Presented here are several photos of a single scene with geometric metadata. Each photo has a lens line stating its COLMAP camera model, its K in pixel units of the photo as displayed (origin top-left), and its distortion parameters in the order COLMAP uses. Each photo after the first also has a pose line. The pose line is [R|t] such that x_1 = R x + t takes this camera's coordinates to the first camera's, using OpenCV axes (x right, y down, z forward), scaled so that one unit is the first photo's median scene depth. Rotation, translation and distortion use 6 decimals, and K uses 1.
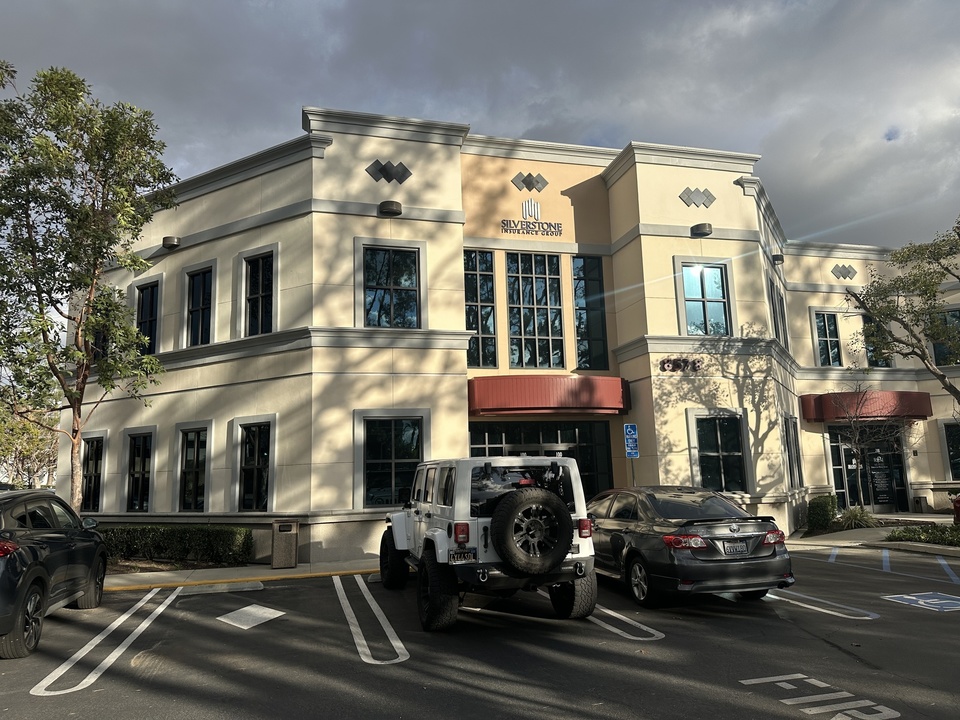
lens RADIAL K [[670.9, 0, 480.0], [0, 670.9, 360.0], [0, 0, 1]] dist [0.000592, 0.000060]
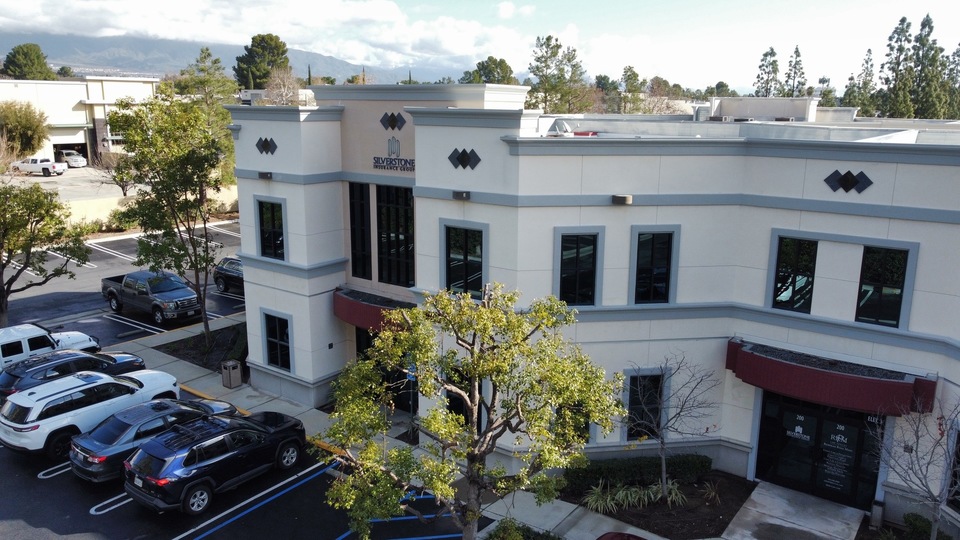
lens RADIAL K [[717.0, 0, 480.0], [0, 717.0, 270.0], [0, 0, 1]] dist [0.003244, -0.001113]
pose [[0.637531, 0.209708, -0.741334, 1.173140], [0.097415, 0.932576, 0.347580, -0.460052], [0.764241, -0.293810, 0.574118, 0.367709]]
